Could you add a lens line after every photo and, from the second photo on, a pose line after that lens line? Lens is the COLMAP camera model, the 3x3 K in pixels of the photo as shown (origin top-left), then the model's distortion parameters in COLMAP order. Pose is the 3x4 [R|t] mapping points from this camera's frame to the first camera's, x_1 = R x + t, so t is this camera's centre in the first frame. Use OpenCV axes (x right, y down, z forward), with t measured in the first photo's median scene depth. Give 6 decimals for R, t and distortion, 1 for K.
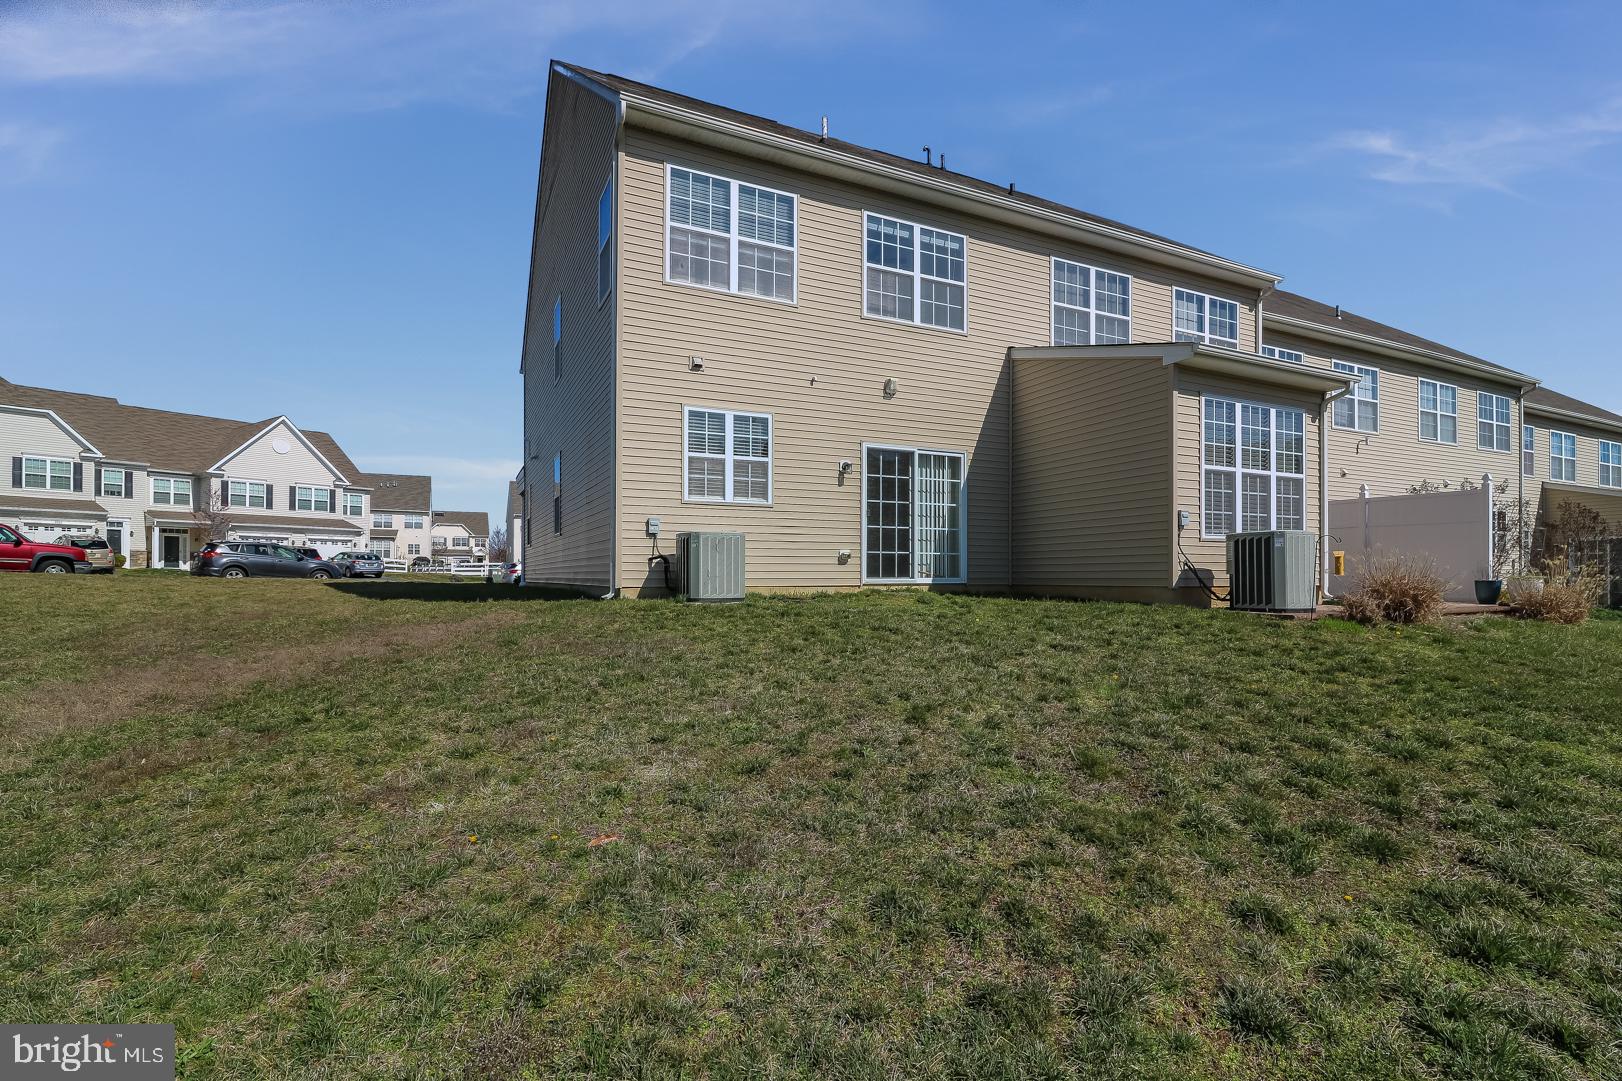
lens RADIAL K [[749.5, 0, 813.0], [0, 749.5, 548.1], [0, 0, 1]] dist [-0.009738, -0.000617]
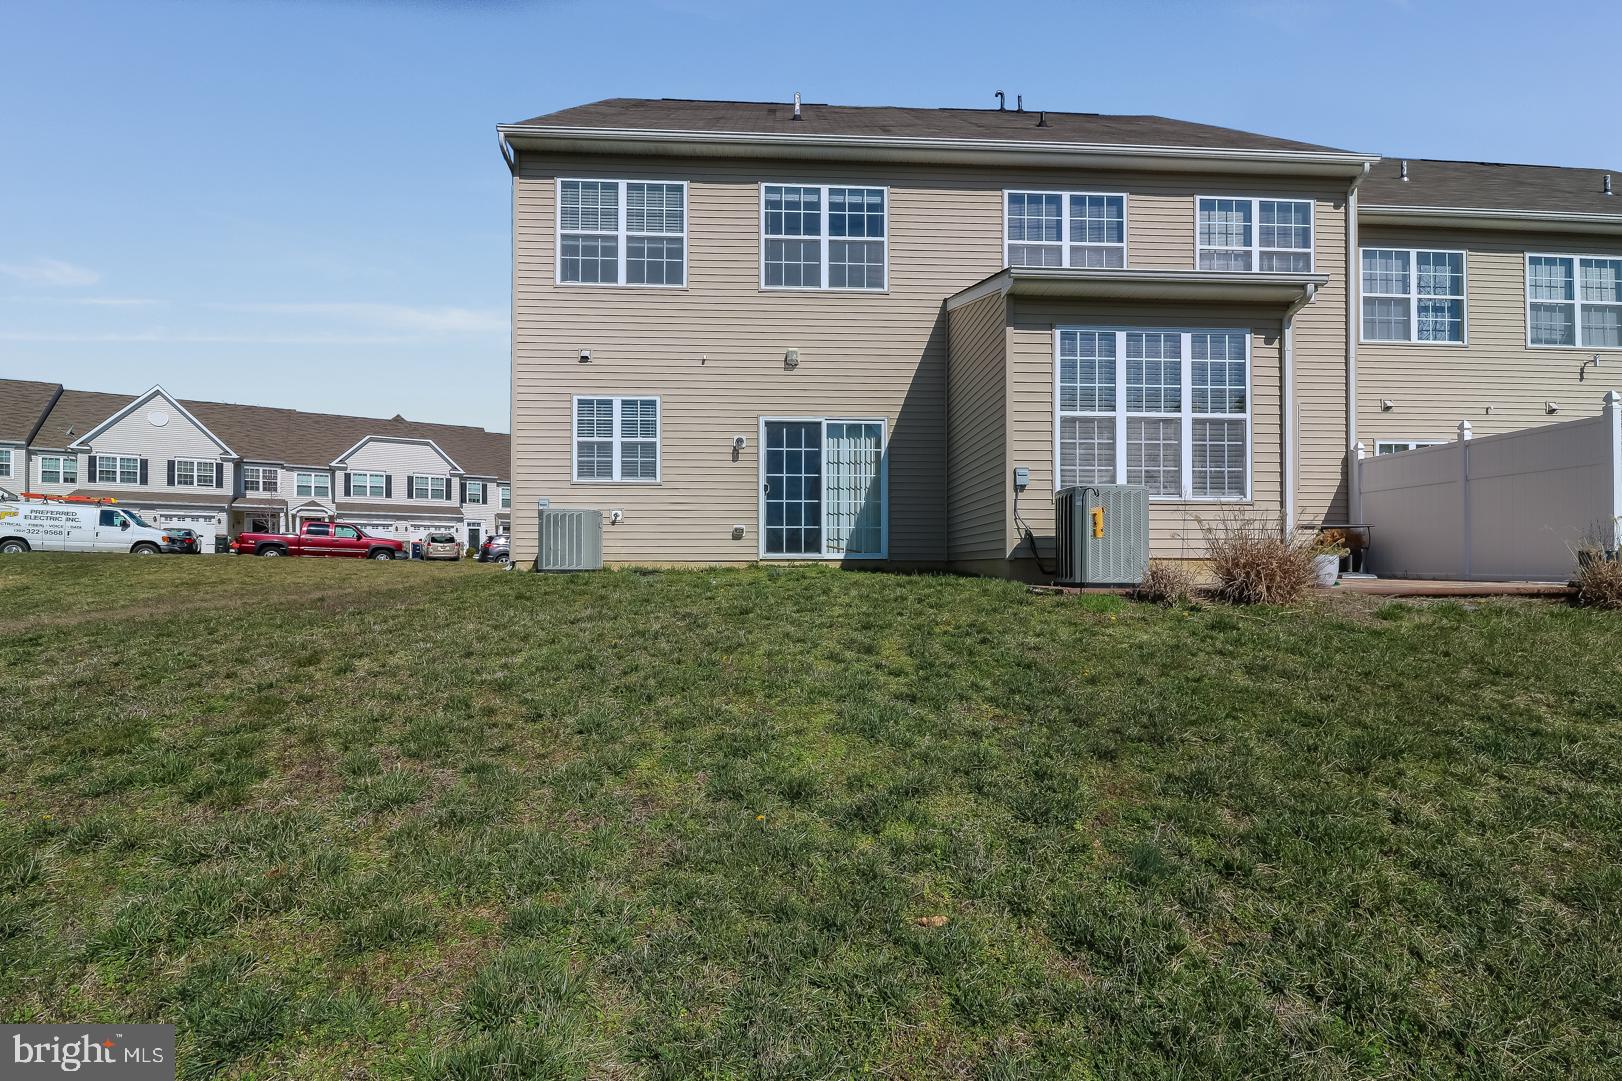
lens RADIAL K [[749.5, 0, 813.2], [0, 749.5, 538.8], [0, 0, 1]] dist [-0.009738, -0.000617]
pose [[0.921066, -0.013216, -0.389182, 0.504393], [0.012491, 0.999912, -0.004395, 0.025470], [0.389206, -0.000813, 0.921150, 0.111610]]
